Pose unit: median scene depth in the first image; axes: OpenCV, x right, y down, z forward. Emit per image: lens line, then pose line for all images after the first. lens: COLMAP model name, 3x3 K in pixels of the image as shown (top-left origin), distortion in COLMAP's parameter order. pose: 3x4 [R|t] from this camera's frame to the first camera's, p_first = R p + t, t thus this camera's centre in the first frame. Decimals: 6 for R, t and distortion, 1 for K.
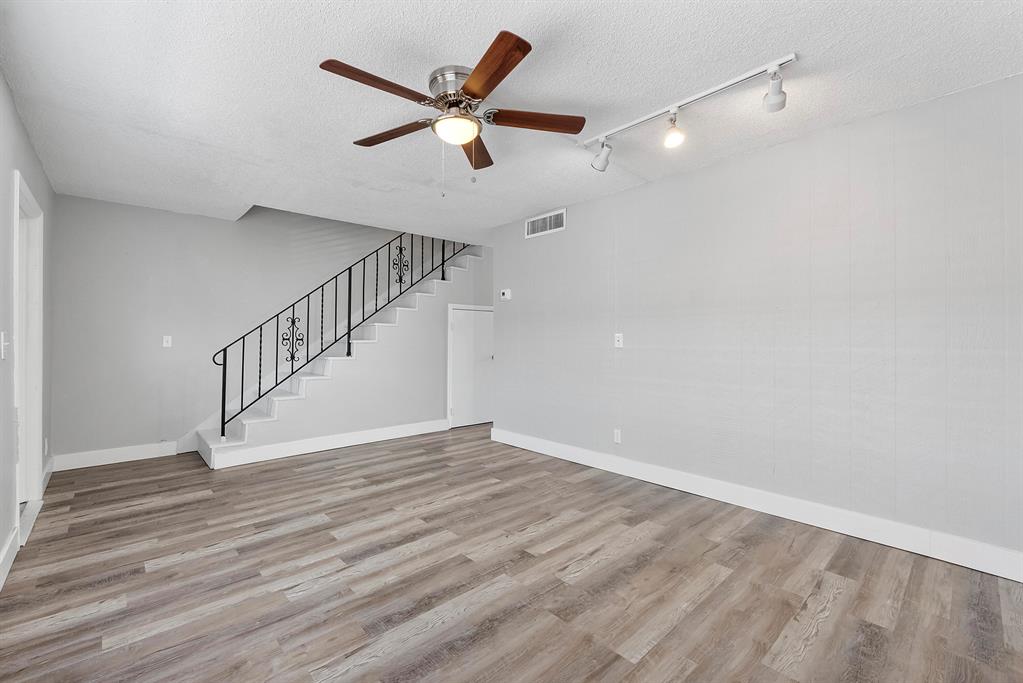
lens RADIAL K [[435.8, 0, 508.6], [0, 435.8, 334.3], [0, 0, 1]] dist [-0.008189, 0.000282]
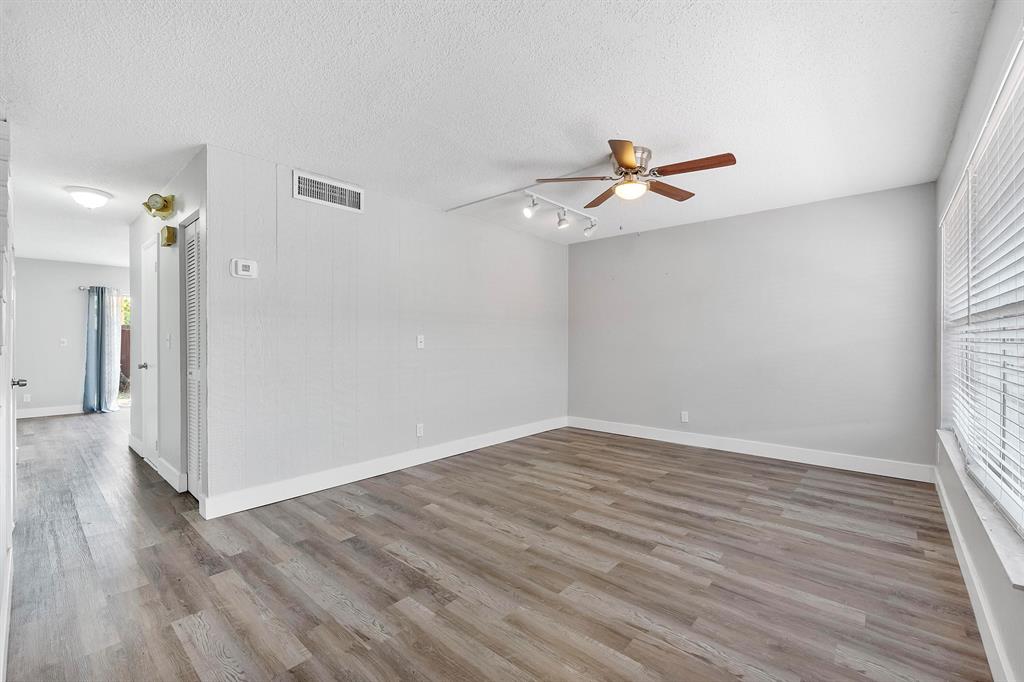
lens RADIAL K [[436.2, 0, 511.8], [0, 436.2, 341.8], [0, 0, 1]] dist [-0.008189, 0.000282]
pose [[-0.110807, -0.006353, 0.993822, -1.242015], [-0.011968, 0.999916, 0.005058, 0.008743], [-0.993770, -0.011334, -0.110873, 1.300615]]
